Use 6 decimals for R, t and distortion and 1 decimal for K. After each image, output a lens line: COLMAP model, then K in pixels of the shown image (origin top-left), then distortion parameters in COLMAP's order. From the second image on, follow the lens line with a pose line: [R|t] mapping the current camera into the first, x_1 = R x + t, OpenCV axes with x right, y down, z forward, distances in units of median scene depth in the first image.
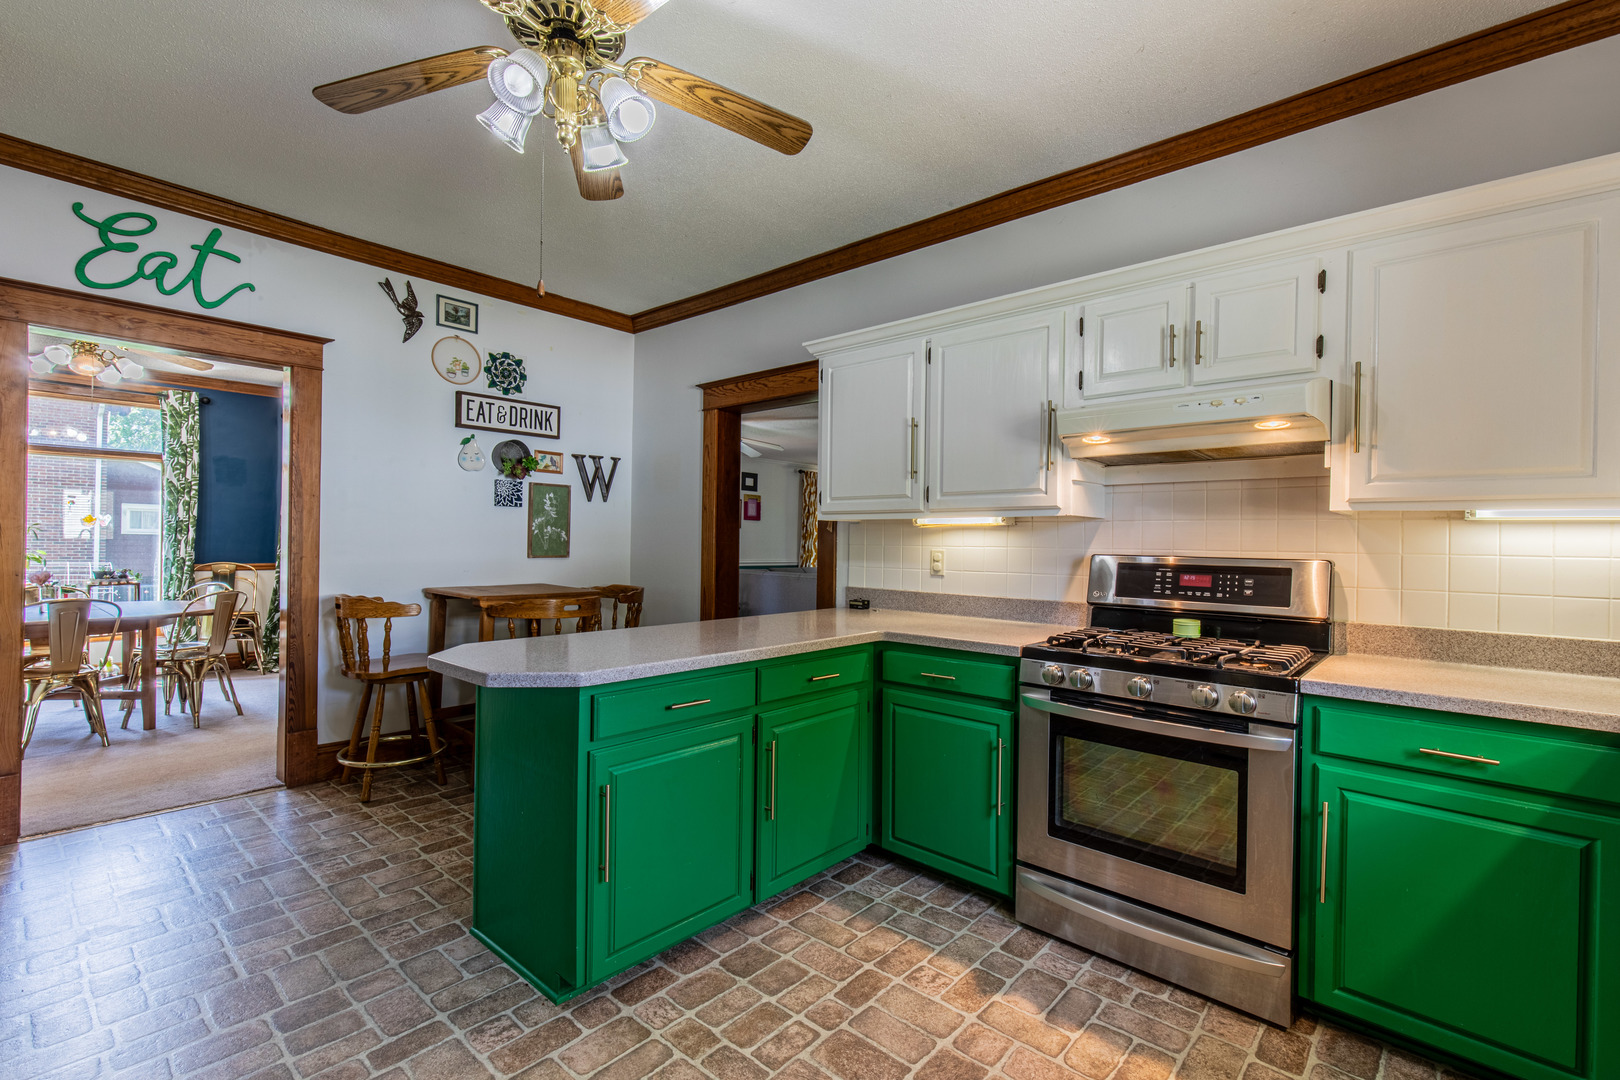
lens RADIAL K [[715.7, 0, 826.8], [0, 715.7, 543.4], [0, 0, 1]] dist [0.006331, -0.001560]
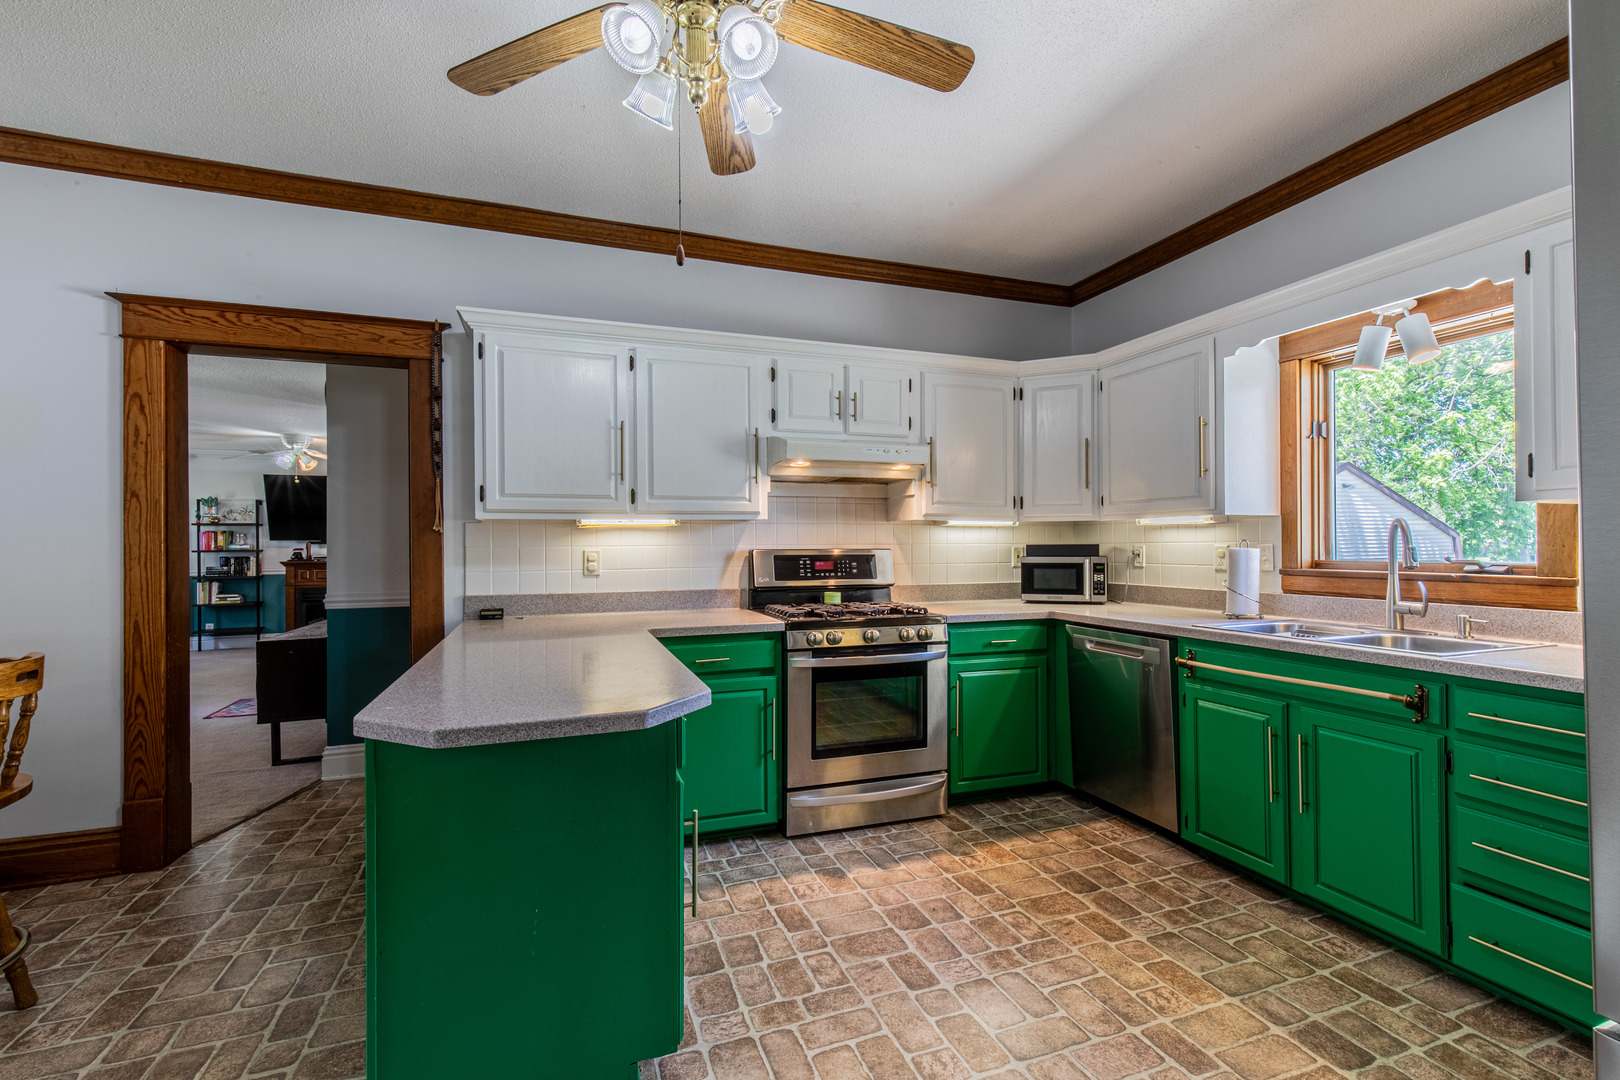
lens RADIAL K [[715.7, 0, 807.6], [0, 715.7, 546.9], [0, 0, 1]] dist [0.006331, -0.001560]
pose [[0.486957, -0.016138, 0.873277, -0.810914], [0.015739, 0.999829, 0.009701, -0.001029], [-0.873284, 0.009020, 0.487128, 0.339293]]
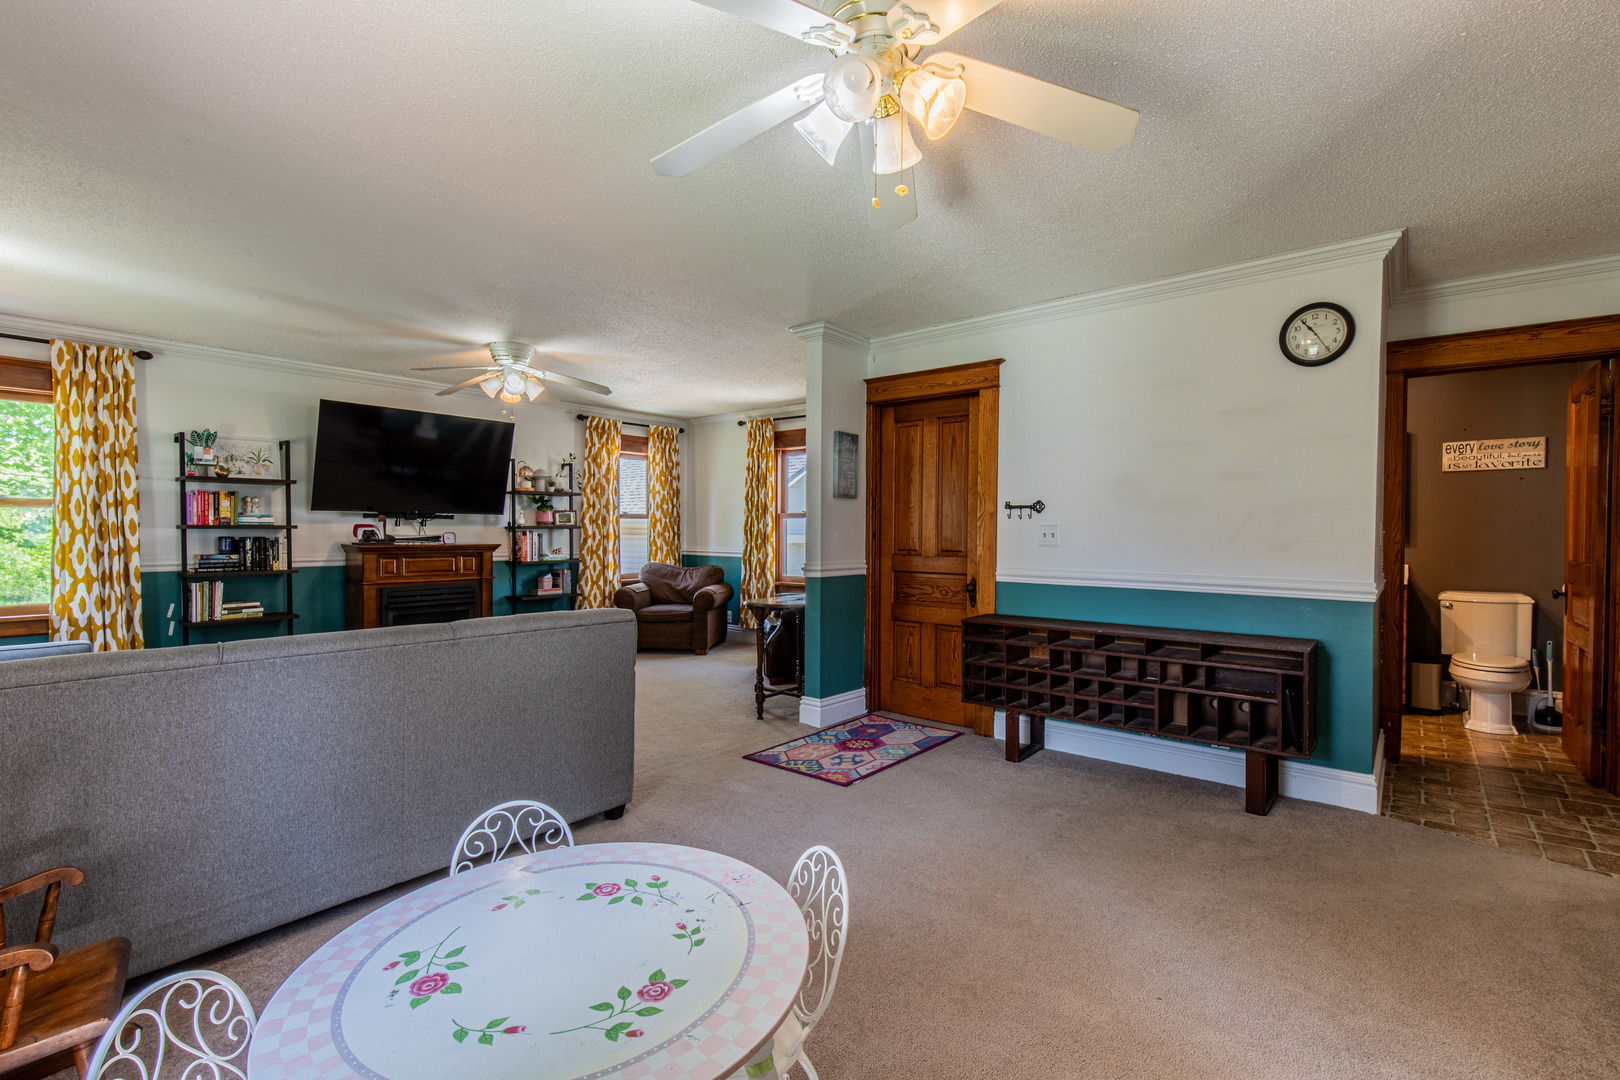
lens RADIAL K [[715.7, 0, 810.2], [0, 715.7, 541.9], [0, 0, 1]] dist [0.006331, -0.001560]
pose [[-0.016833, -0.028825, 0.999443, -1.210734], [0.001373, 0.999583, 0.028853, -0.005866], [-0.999857, 0.001858, -0.016786, 3.290840]]
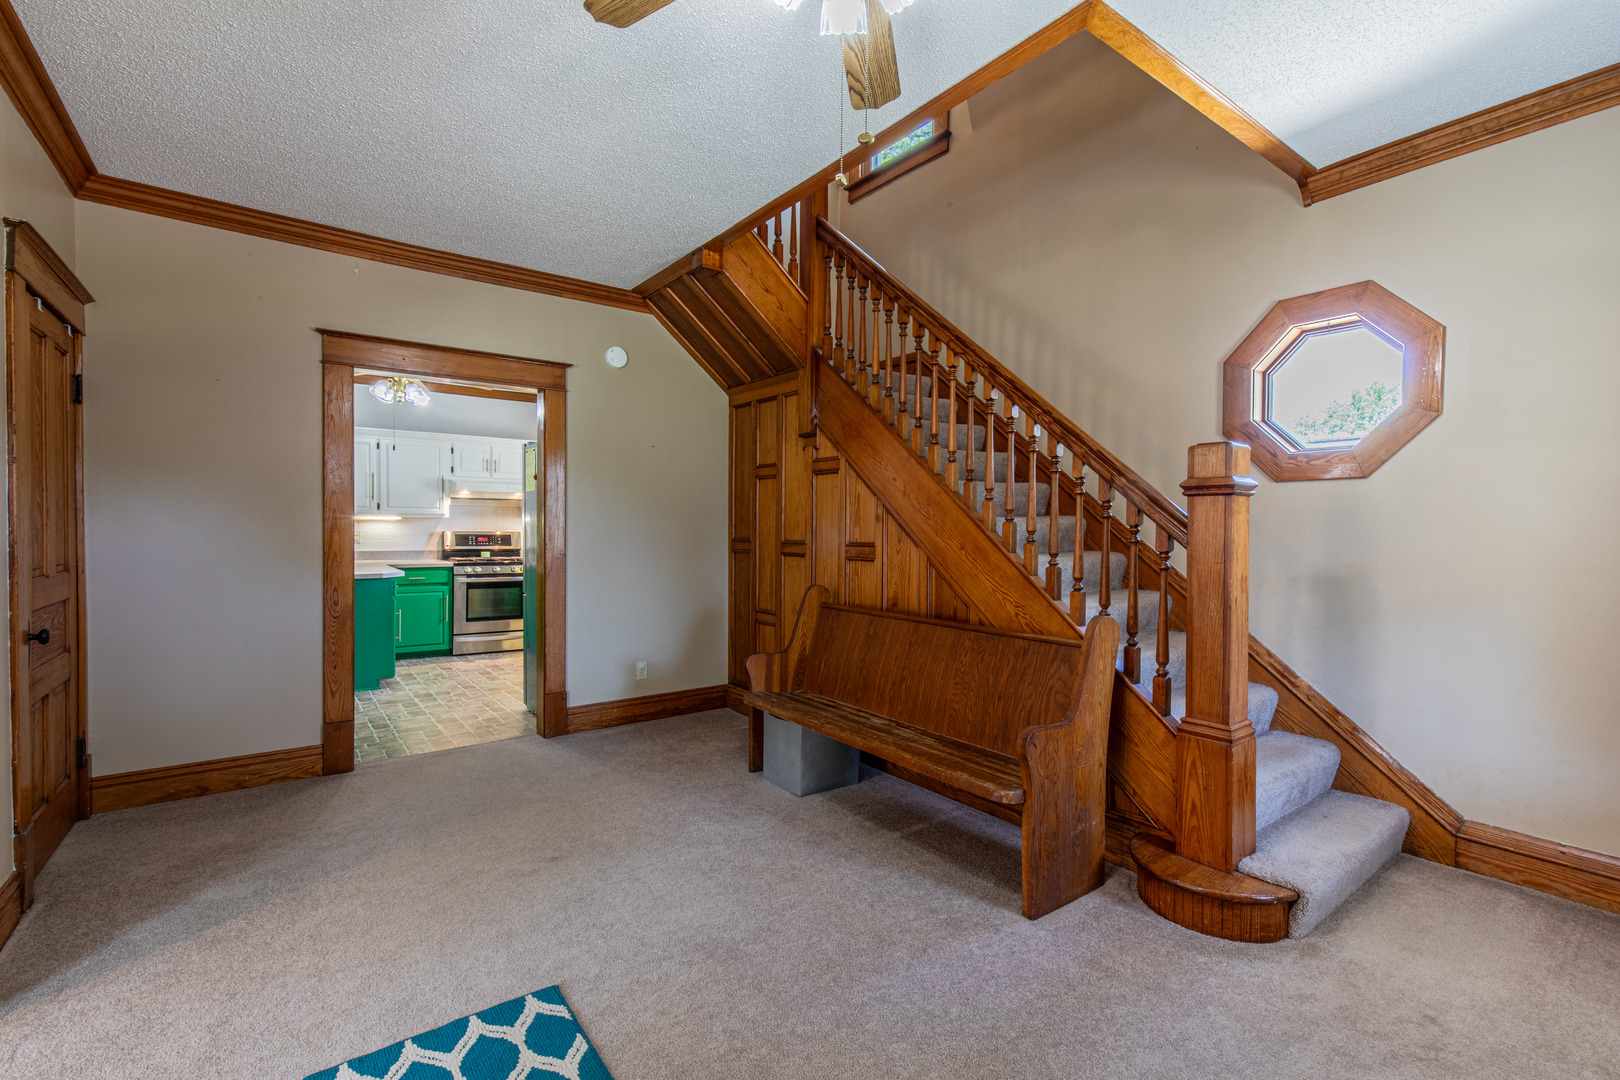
lens RADIAL K [[715.7, 0, 811.2], [0, 715.7, 540.7], [0, 0, 1]] dist [0.006331, -0.001560]
pose [[0.208629, -0.027694, 0.977603, -2.278853], [0.002375, 0.999610, 0.027811, -0.025142], [-0.977992, -0.003480, 0.208614, -1.045530]]
